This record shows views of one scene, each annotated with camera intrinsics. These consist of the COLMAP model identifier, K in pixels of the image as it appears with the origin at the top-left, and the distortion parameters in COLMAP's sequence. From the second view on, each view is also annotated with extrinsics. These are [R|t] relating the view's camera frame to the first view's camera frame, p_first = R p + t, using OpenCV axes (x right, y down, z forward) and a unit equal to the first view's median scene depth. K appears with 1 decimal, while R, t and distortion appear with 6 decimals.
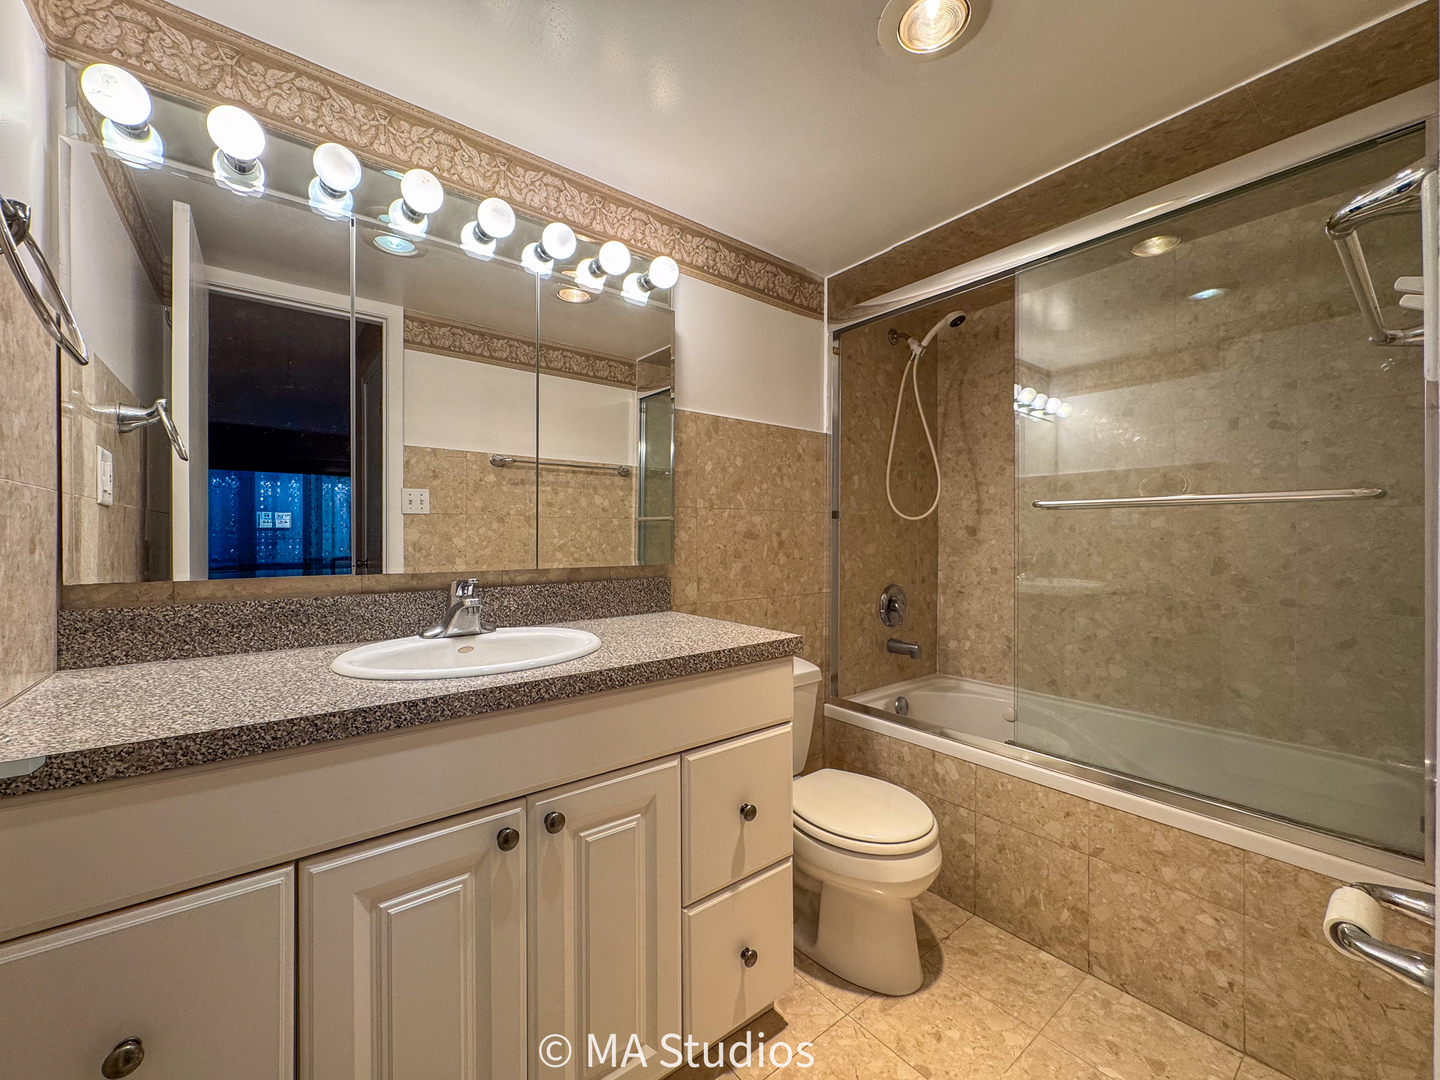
lens RADIAL K [[581.4, 0, 721.9], [0, 581.4, 541.6], [0, 0, 1]] dist [-0.005404, 0.002367]
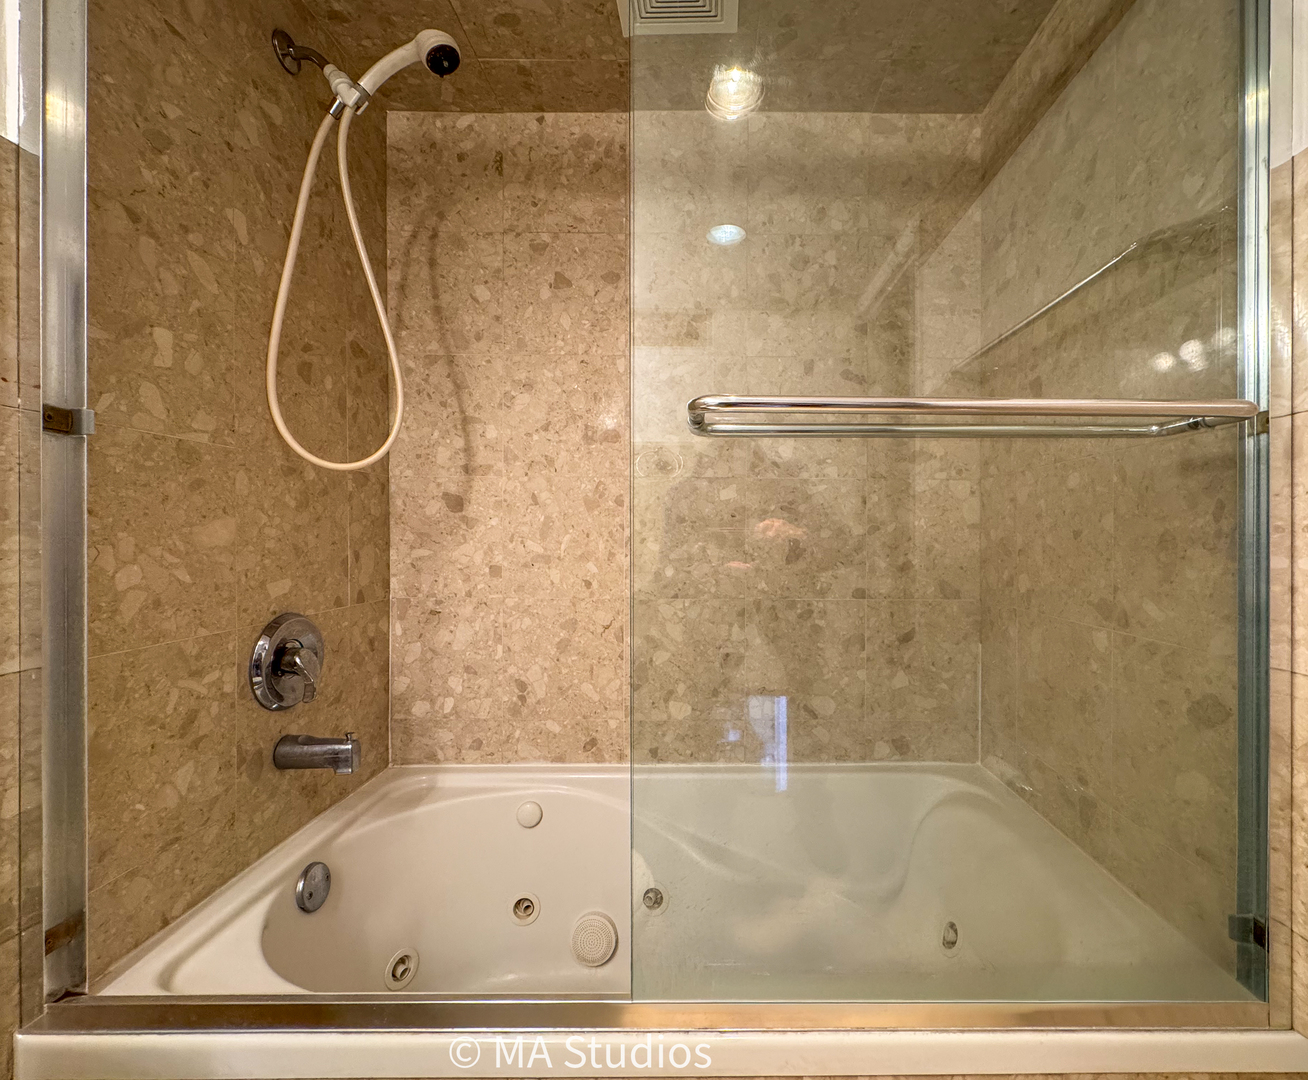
lens RADIAL K [[489.4, 0, 655.3], [0, 489.4, 541.7], [0, 0, 1]] dist [-0.001154, -0.000391]
pose [[0.612701, -0.005311, 0.790297, 0.176522], [0.005647, 0.999981, 0.002343, 0.020073], [-0.790295, 0.003028, 0.612719, 0.566148]]
